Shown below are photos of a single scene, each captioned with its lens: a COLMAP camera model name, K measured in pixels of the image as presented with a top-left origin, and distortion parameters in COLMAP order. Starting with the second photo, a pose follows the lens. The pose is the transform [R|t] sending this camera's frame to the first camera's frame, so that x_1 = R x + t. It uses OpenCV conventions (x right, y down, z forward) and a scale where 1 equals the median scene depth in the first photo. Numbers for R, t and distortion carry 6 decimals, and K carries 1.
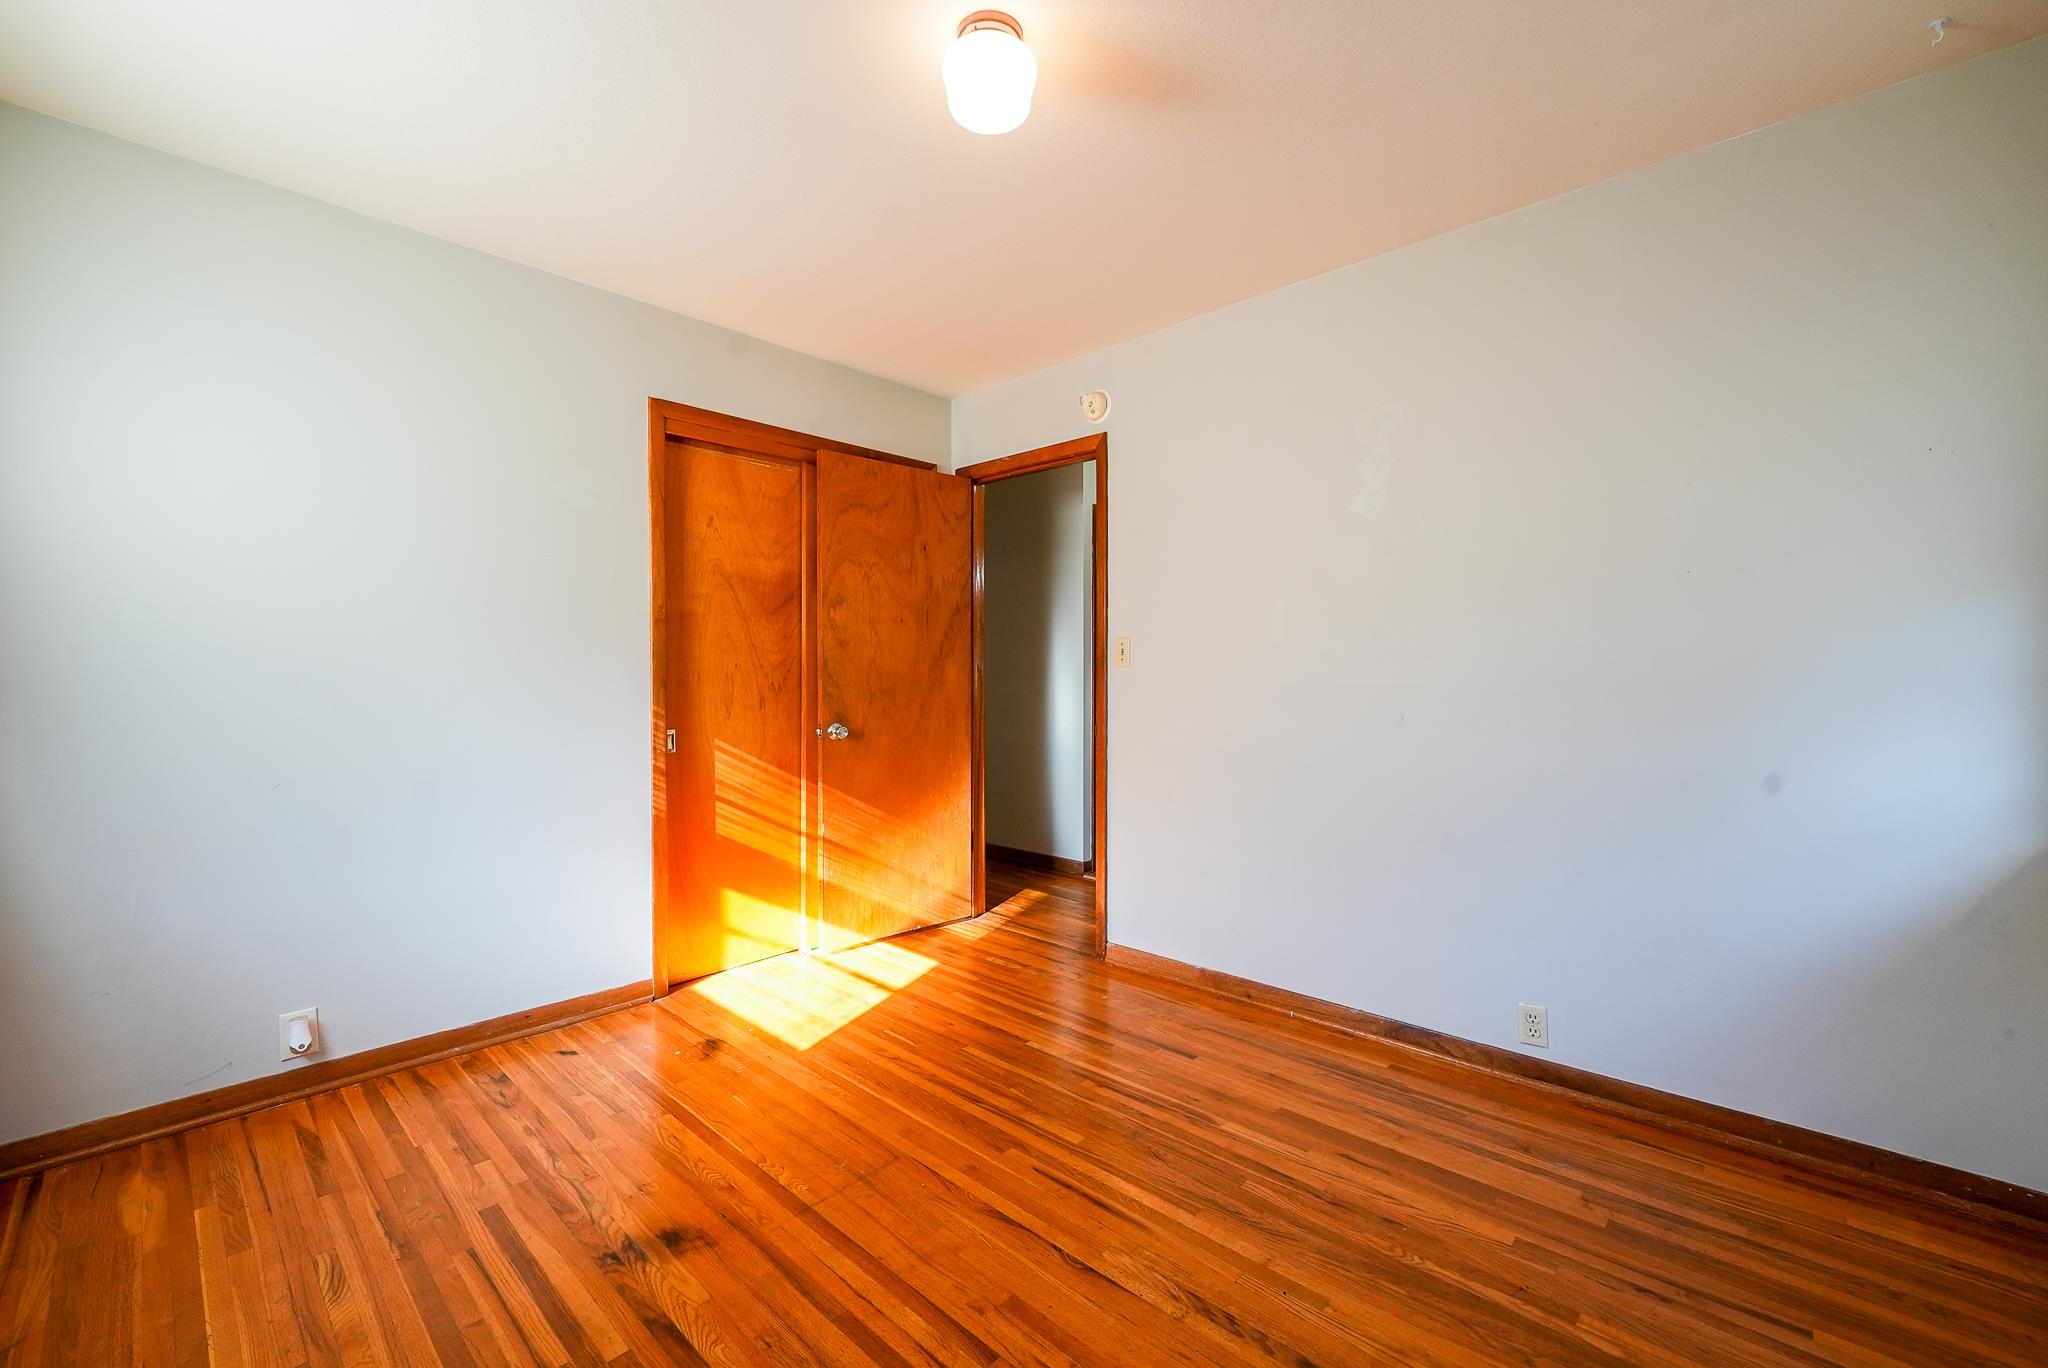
lens RADIAL K [[833.6, 0, 1022.9], [0, 833.6, 684.9], [0, 0, 1]] dist [-0.008153, -0.000982]
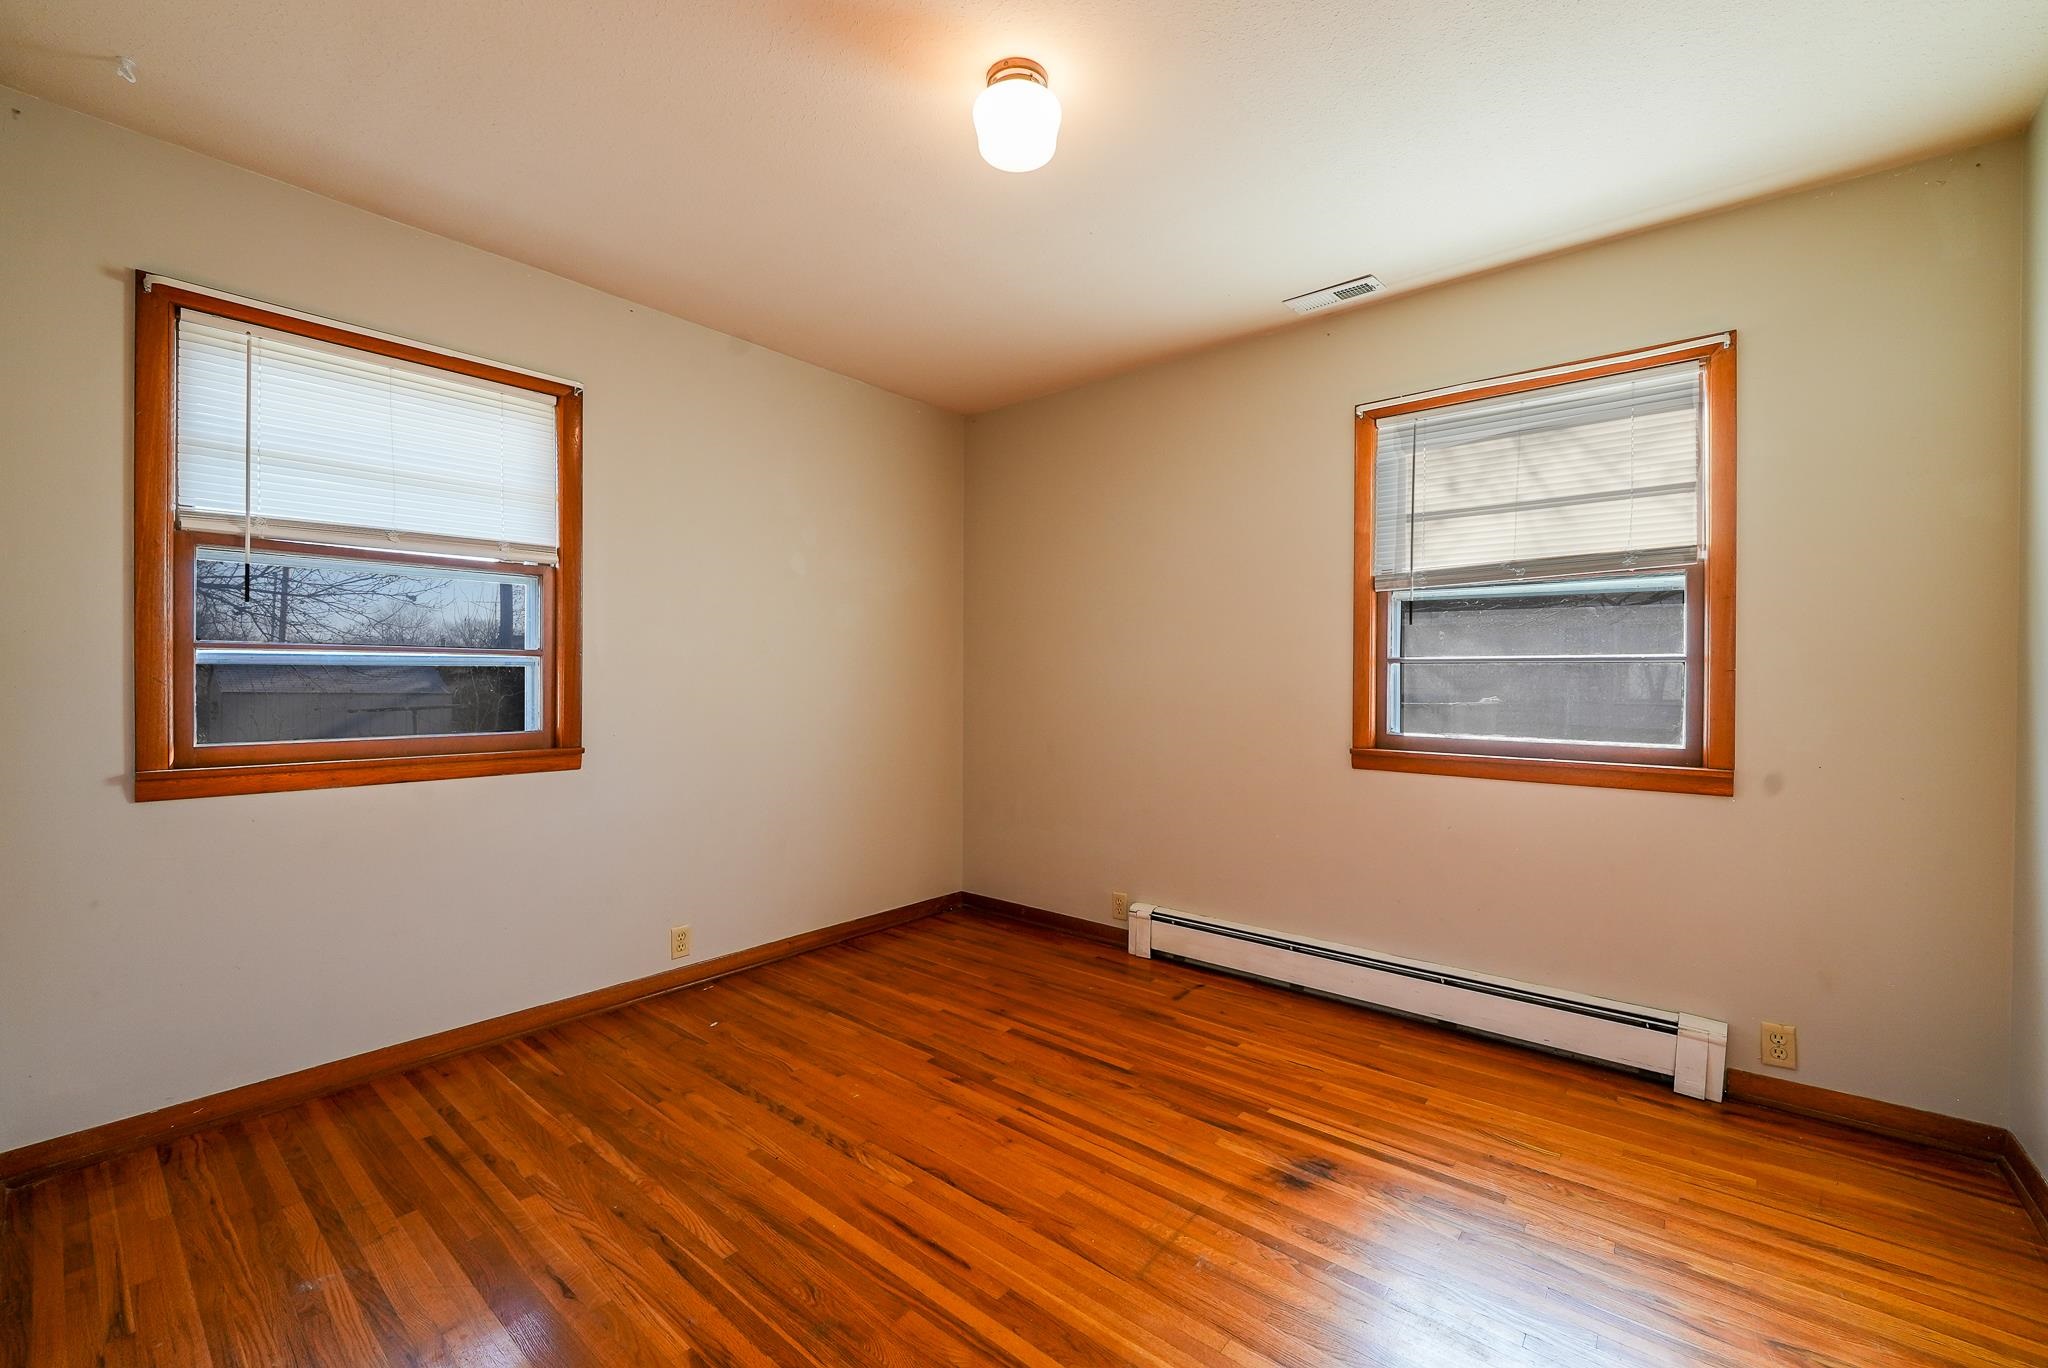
lens RADIAL K [[864.8, 0, 1024.0], [0, 864.8, 684.0], [0, 0, 1]] dist [-0.021515, -0.000248]
pose [[-0.998405, -0.004164, -0.056300, 0.009985], [-0.005198, 0.999820, 0.018239, -0.023693], [0.056214, 0.018502, -0.998247, 2.061137]]
